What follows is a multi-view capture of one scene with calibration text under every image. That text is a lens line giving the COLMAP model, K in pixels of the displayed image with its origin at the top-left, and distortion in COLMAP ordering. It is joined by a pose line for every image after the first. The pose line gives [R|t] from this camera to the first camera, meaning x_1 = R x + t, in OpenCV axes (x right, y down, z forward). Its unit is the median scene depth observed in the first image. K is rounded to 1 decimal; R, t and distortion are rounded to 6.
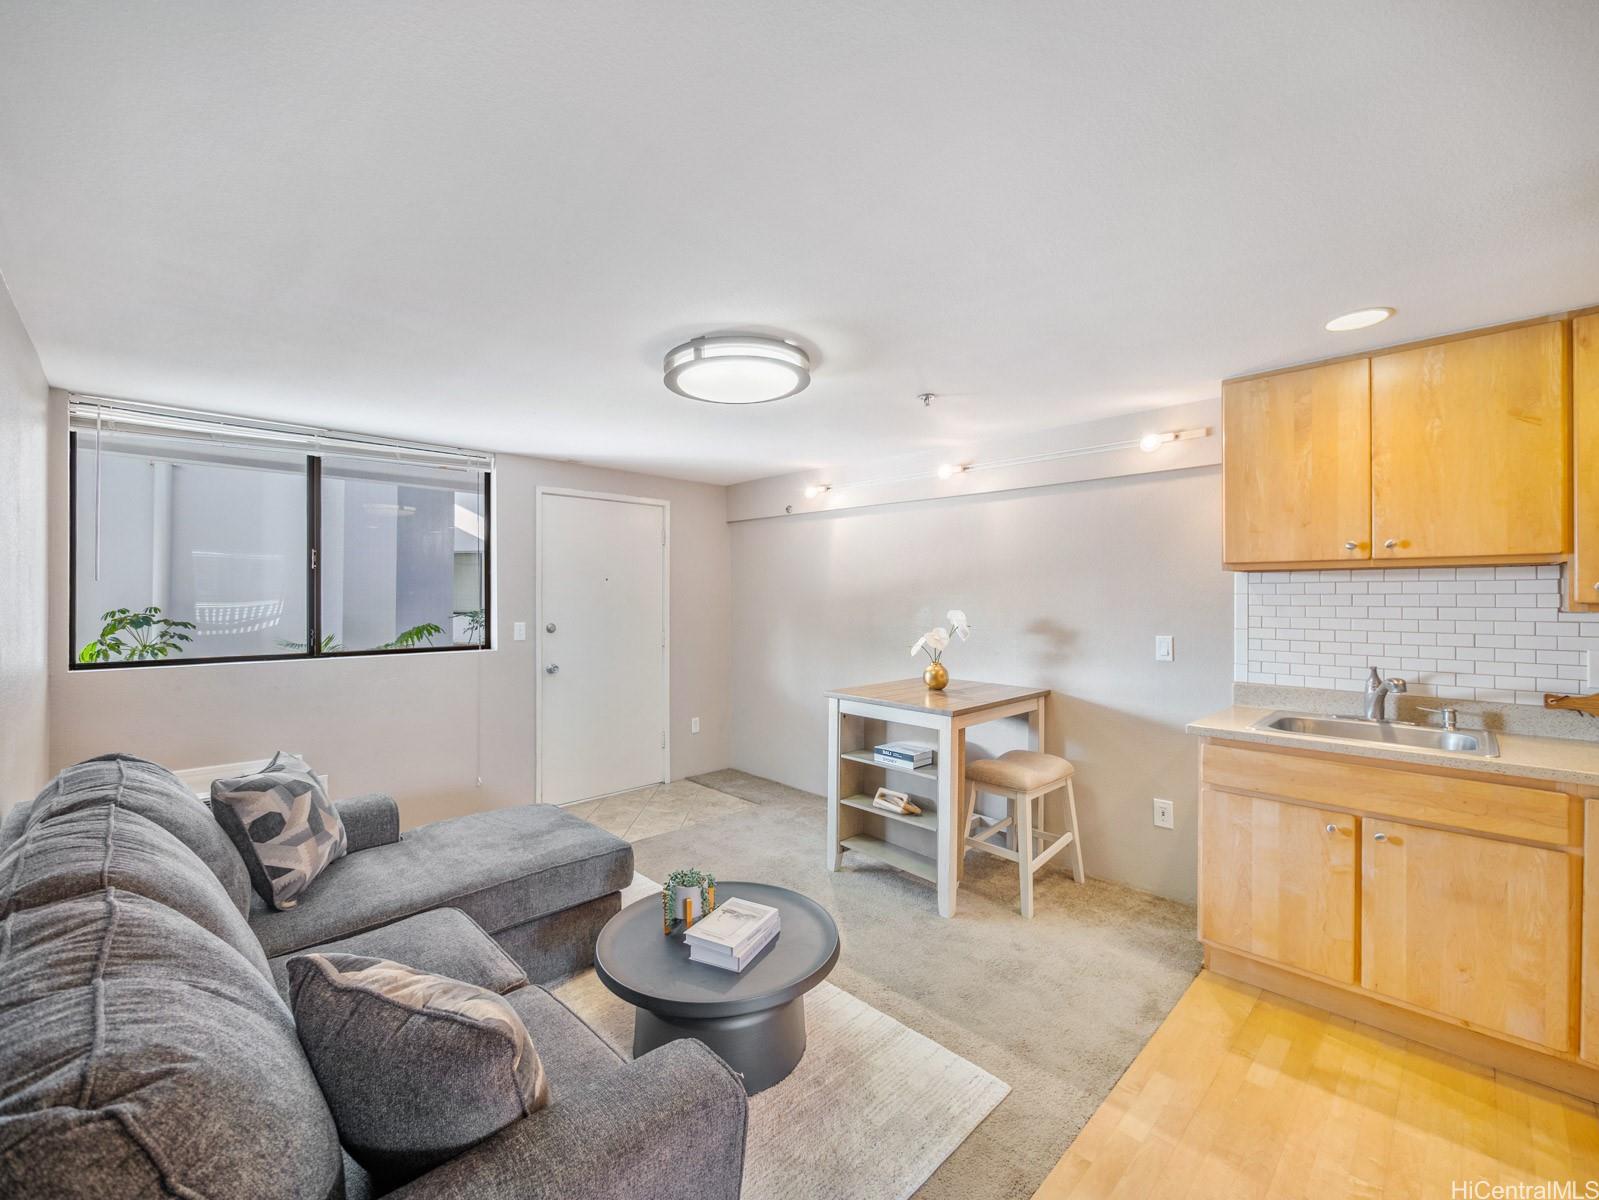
lens RADIAL K [[667.4, 0, 791.9], [0, 667.4, 597.9], [0, 0, 1]] dist [-0.008934, 0.000769]
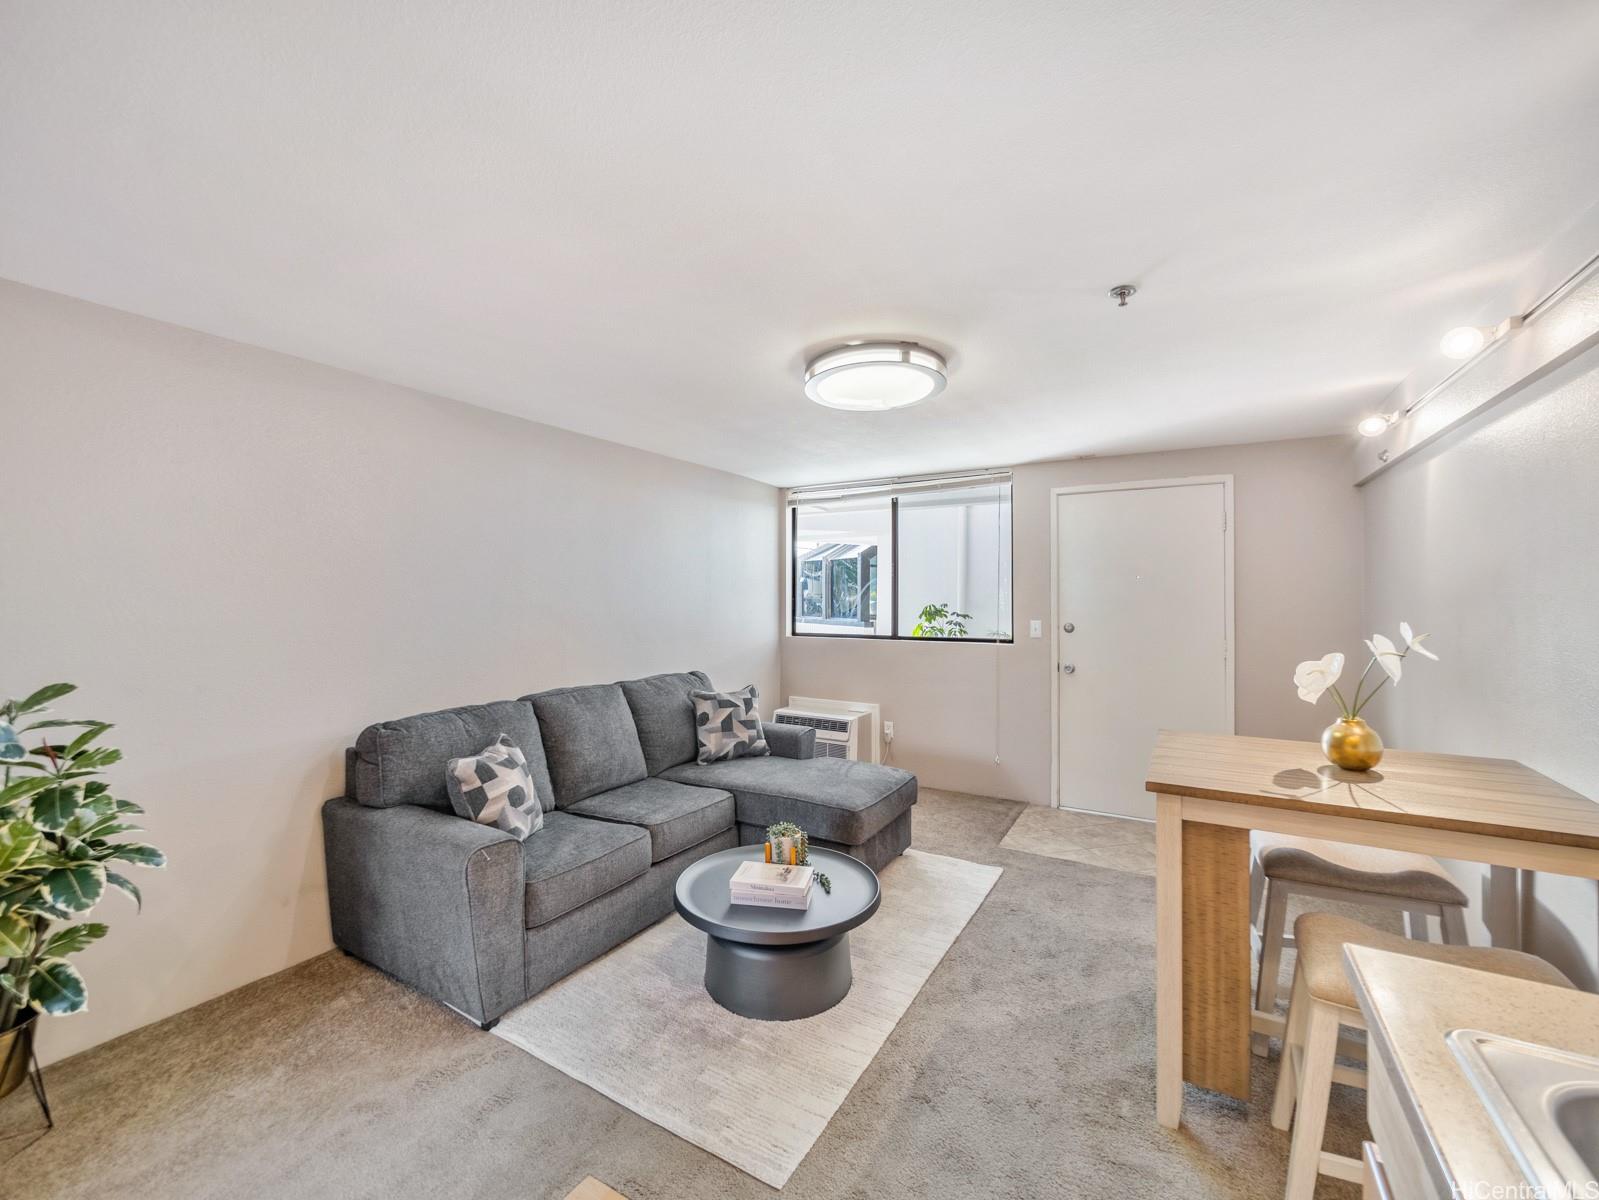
lens RADIAL K [[665.5, 0, 797.0], [0, 665.5, 585.7], [0, 0, 1]] dist [-0.011434, 0.000301]
pose [[0.262121, -0.015524, -0.964910, 0.630642], [-0.003226, 0.999851, -0.016963, 0.000479], [0.965030, 0.007560, 0.262032, 0.441386]]
